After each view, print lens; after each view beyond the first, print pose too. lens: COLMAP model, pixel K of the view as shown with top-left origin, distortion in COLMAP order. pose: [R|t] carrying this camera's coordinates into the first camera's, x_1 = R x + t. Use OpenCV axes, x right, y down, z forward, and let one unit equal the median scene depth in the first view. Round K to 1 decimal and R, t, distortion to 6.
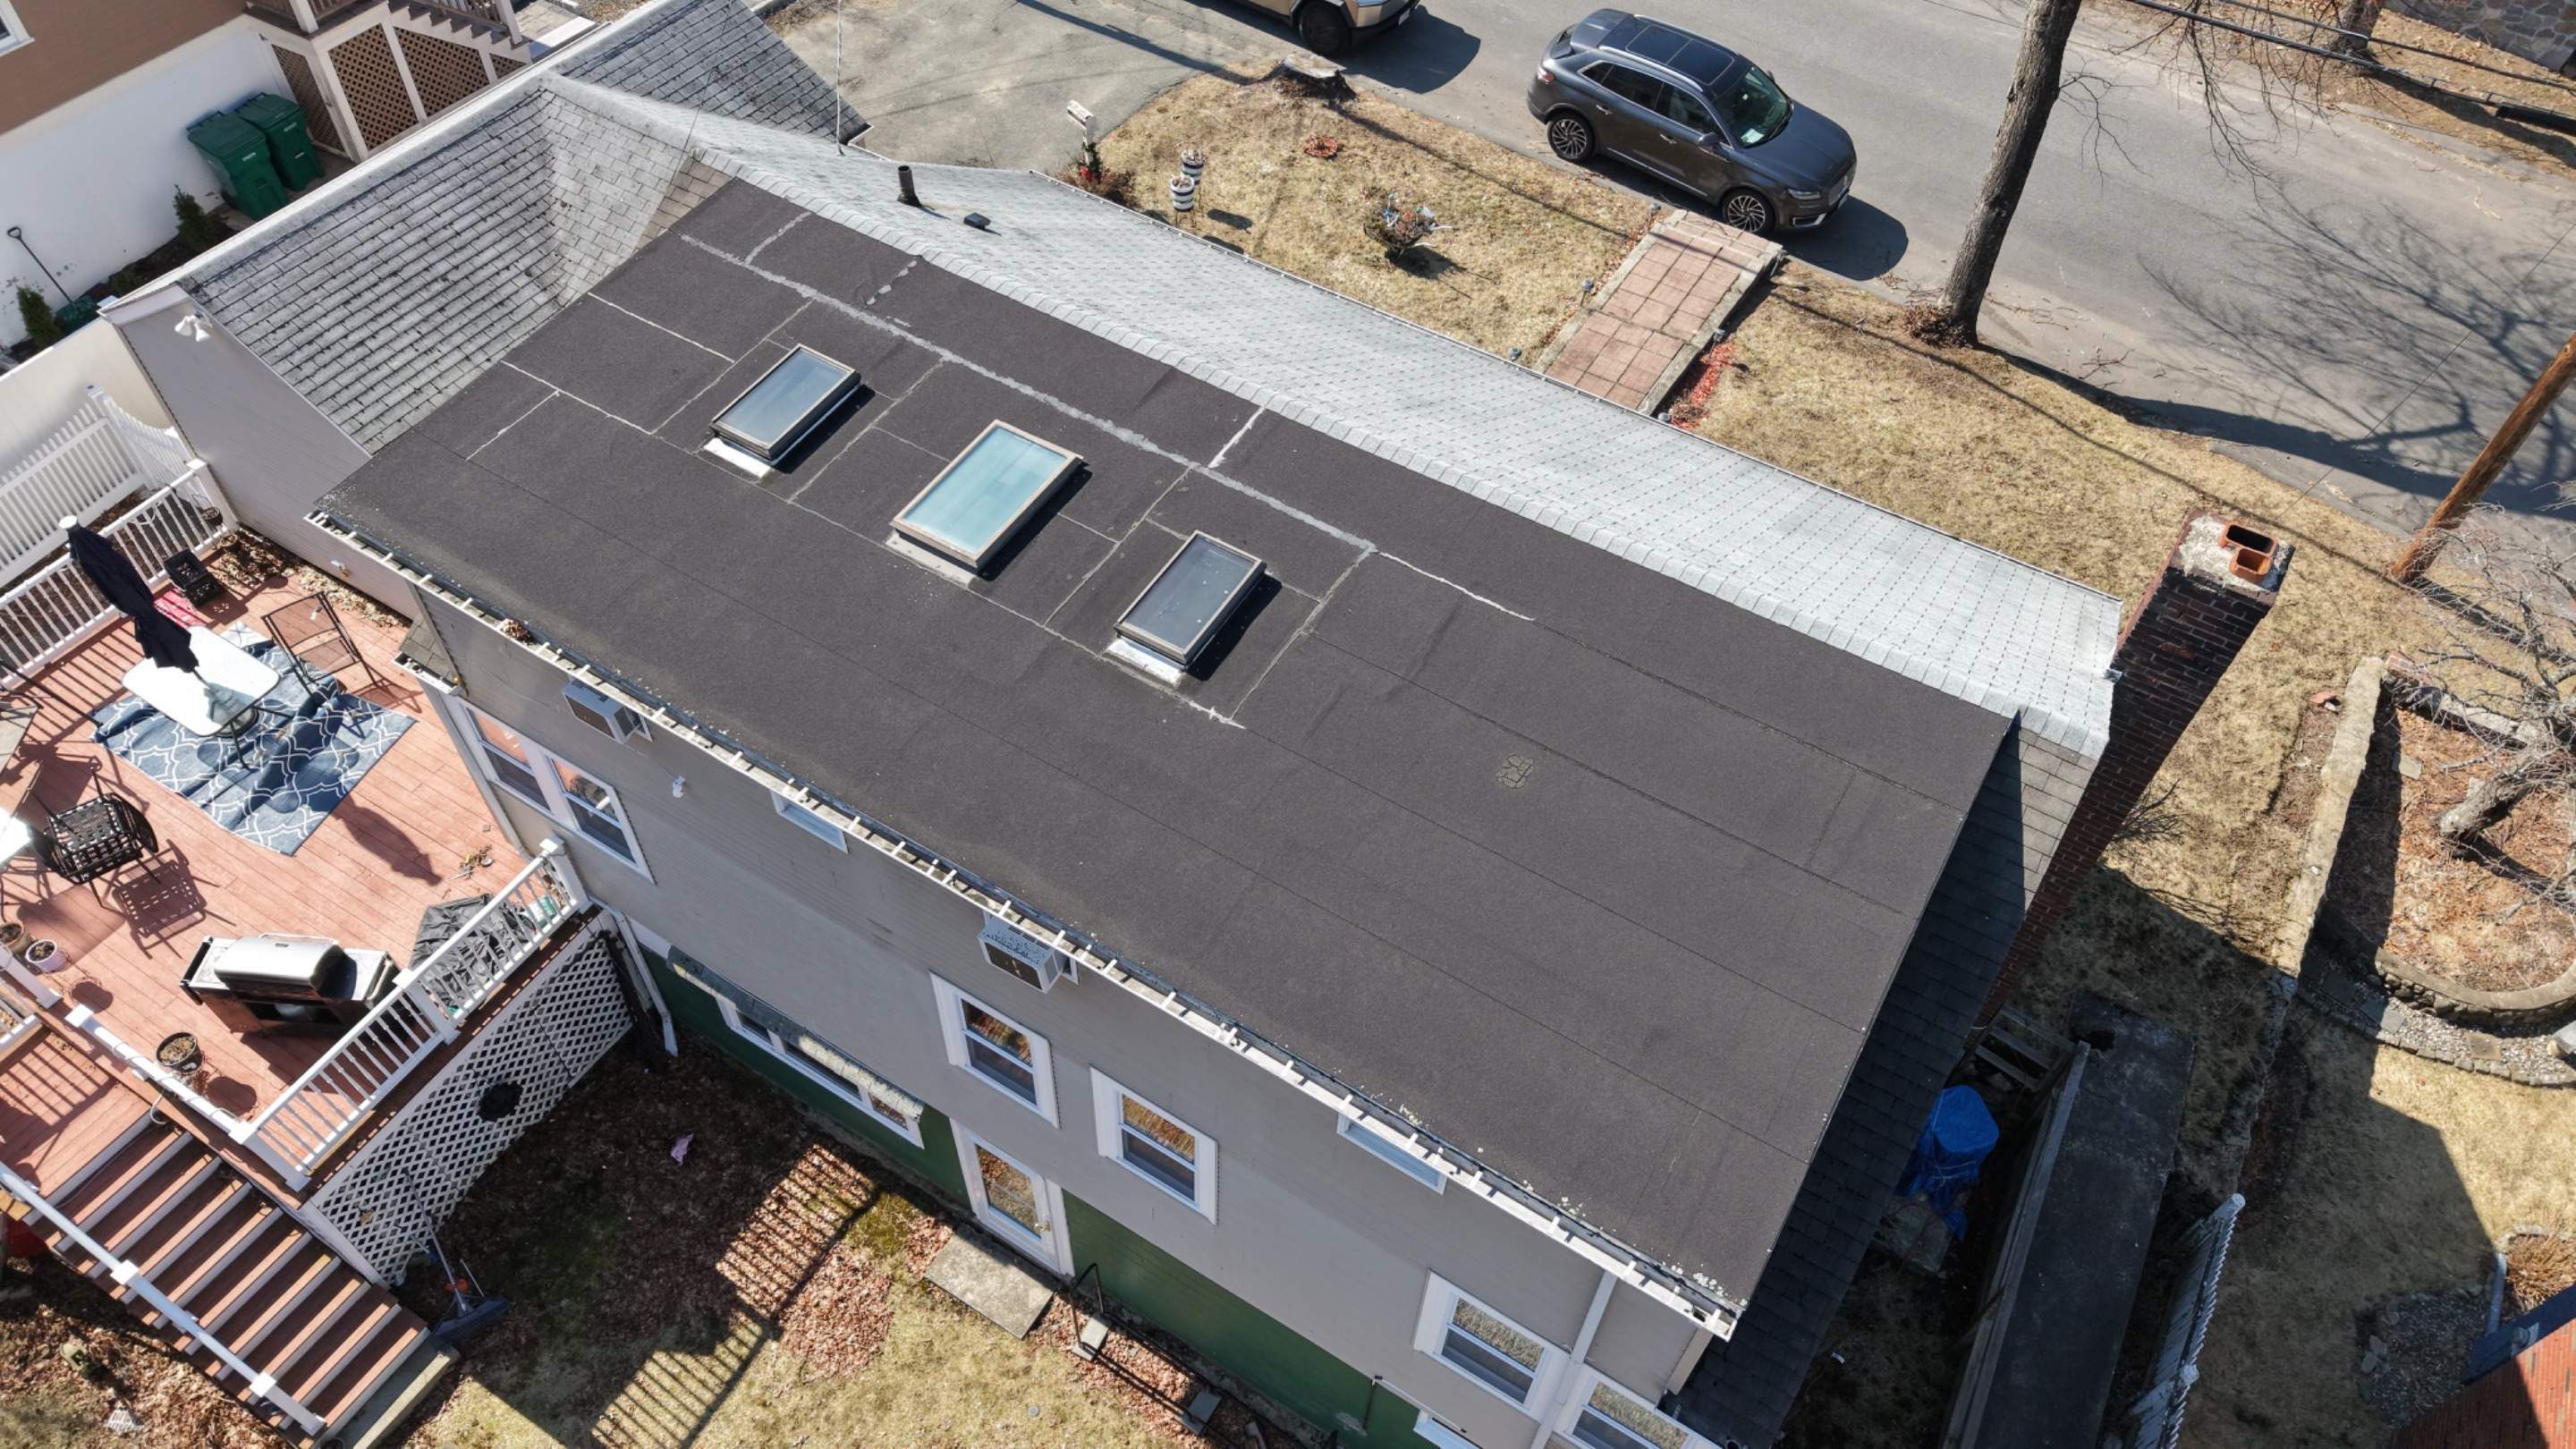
lens RADIAL K [[1716.4, 0, 1278.8], [0, 1716.4, 722.9], [0, 0, 1]] dist [0.025260, -0.019462]
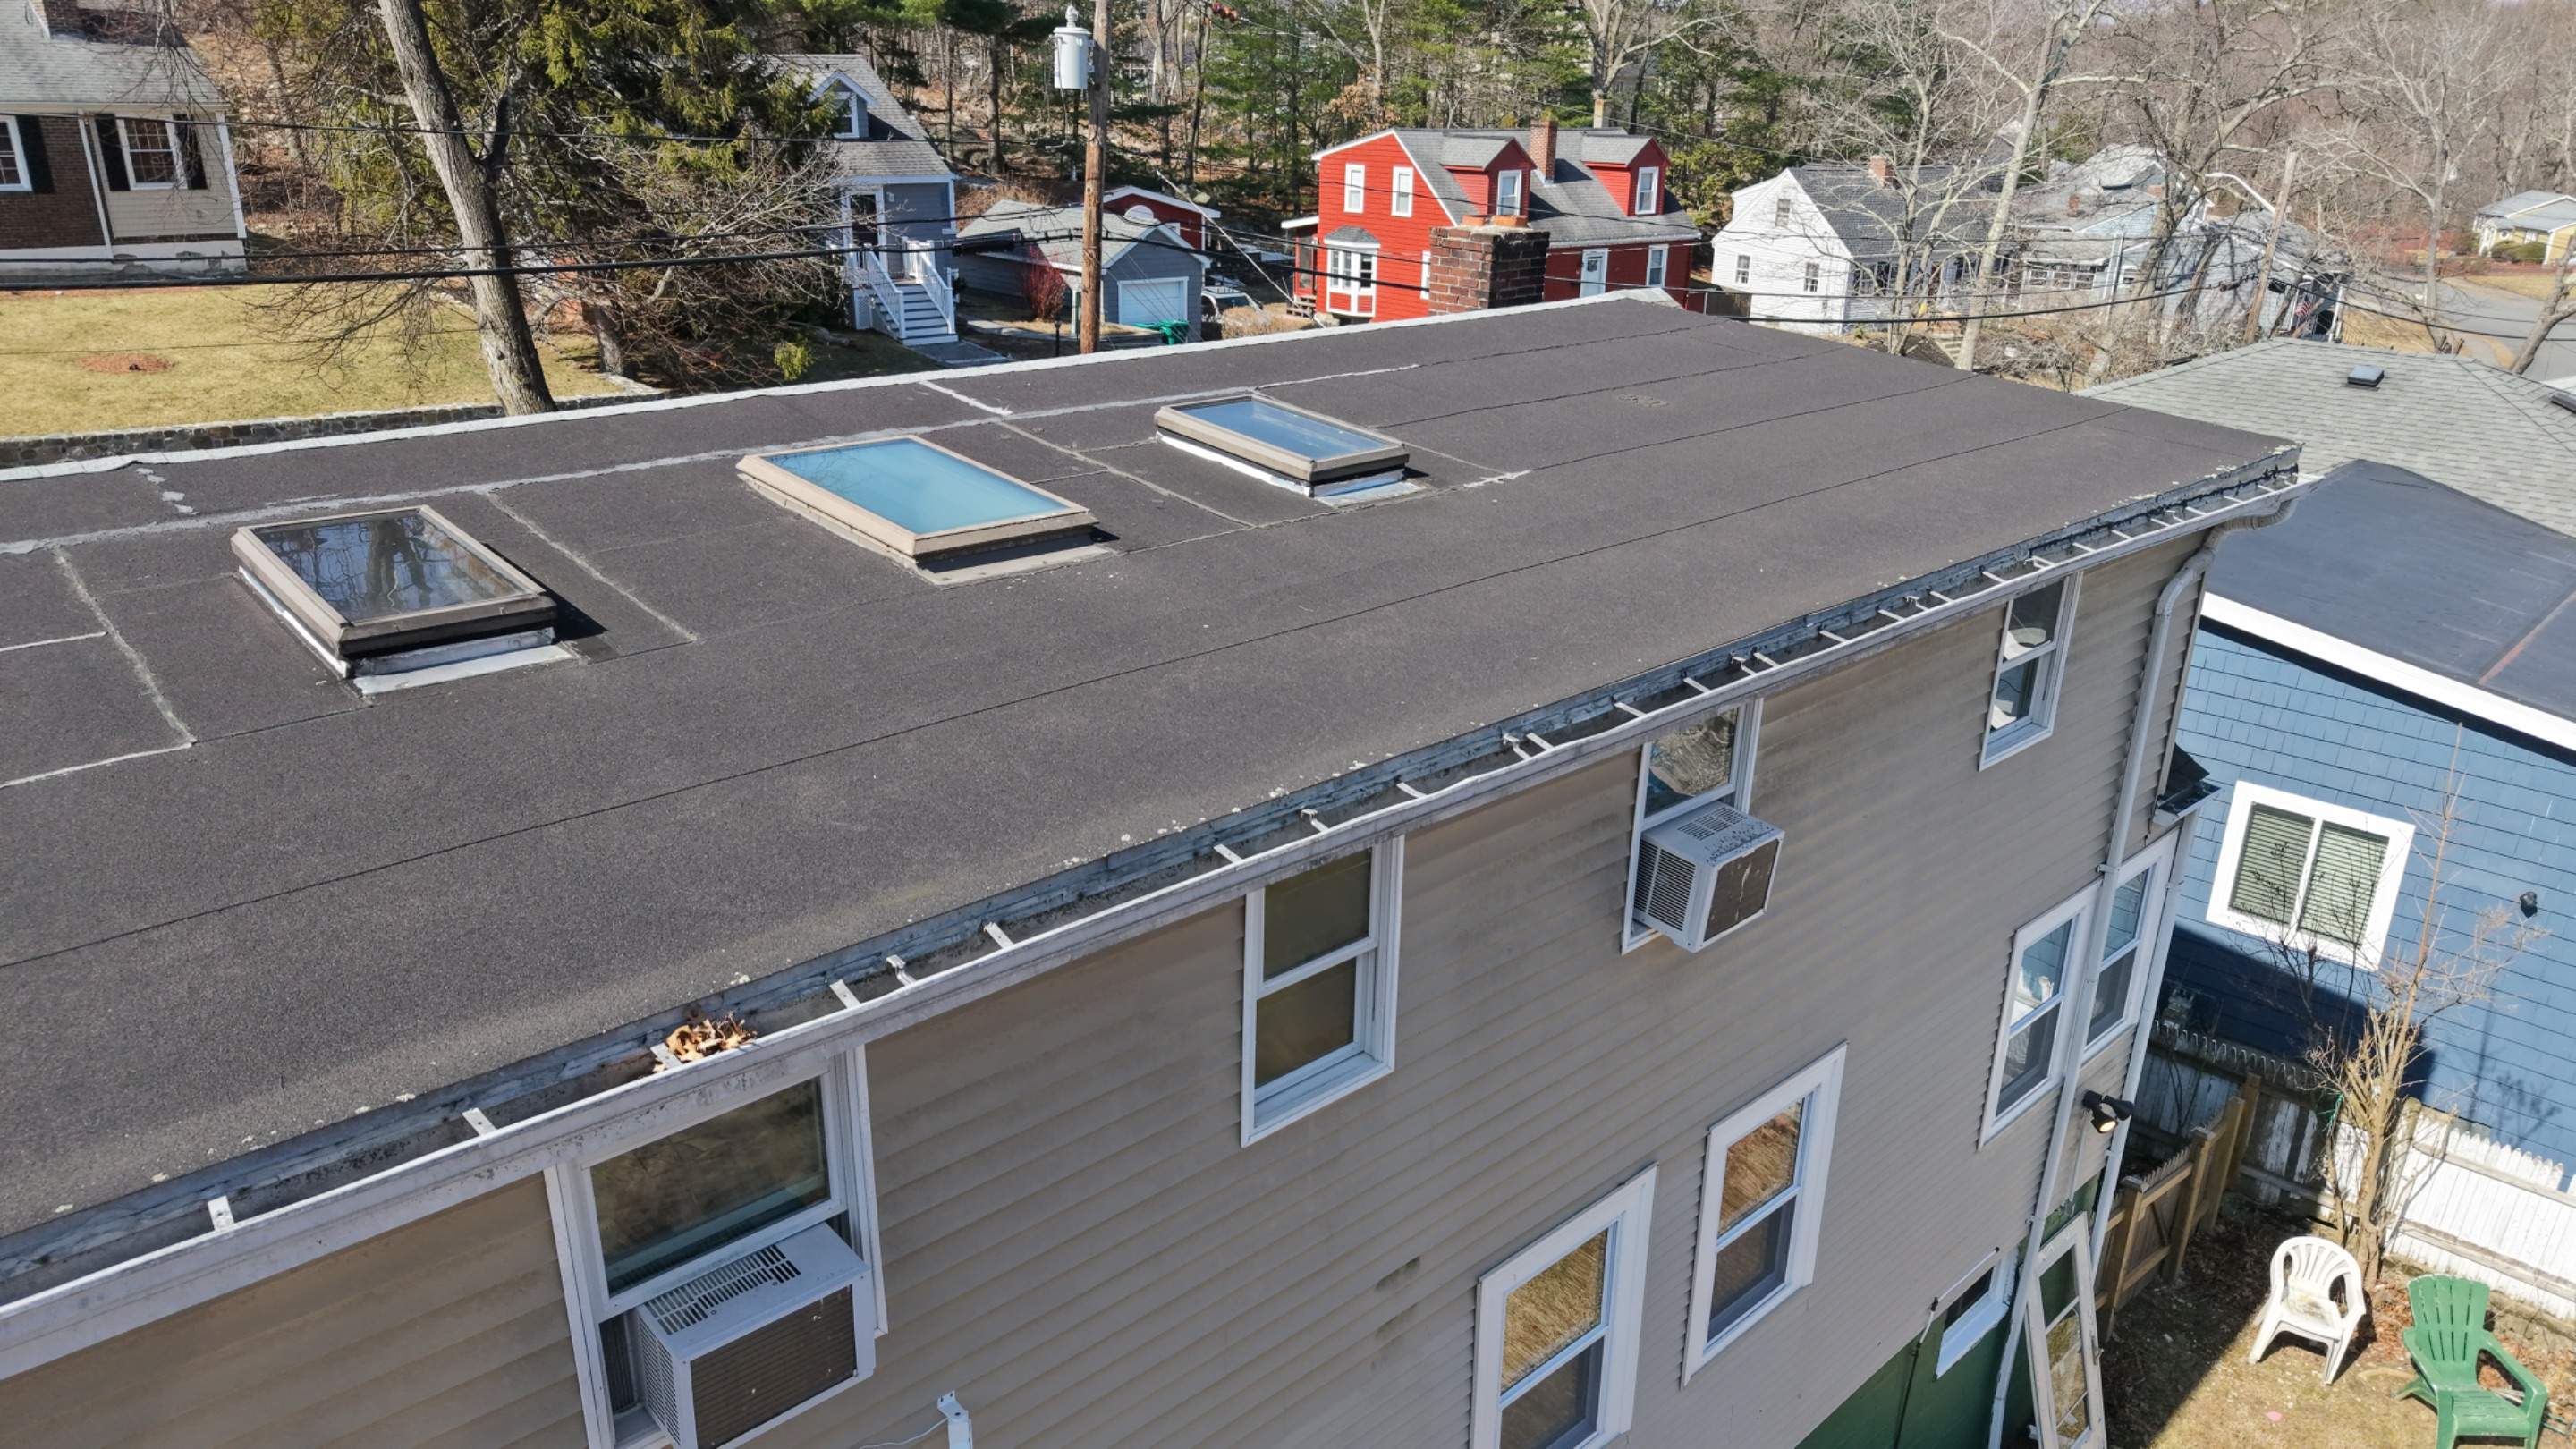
lens RADIAL K [[1716.4, 0, 1297.1], [0, 1716.4, 731.6], [0, 0, 1]] dist [0.025260, -0.019462]
pose [[0.266022, -0.365946, 0.891805, -0.436549], [0.731787, 0.678863, 0.060277, -0.020788], [-0.627471, 0.636576, 0.448387, 0.516463]]
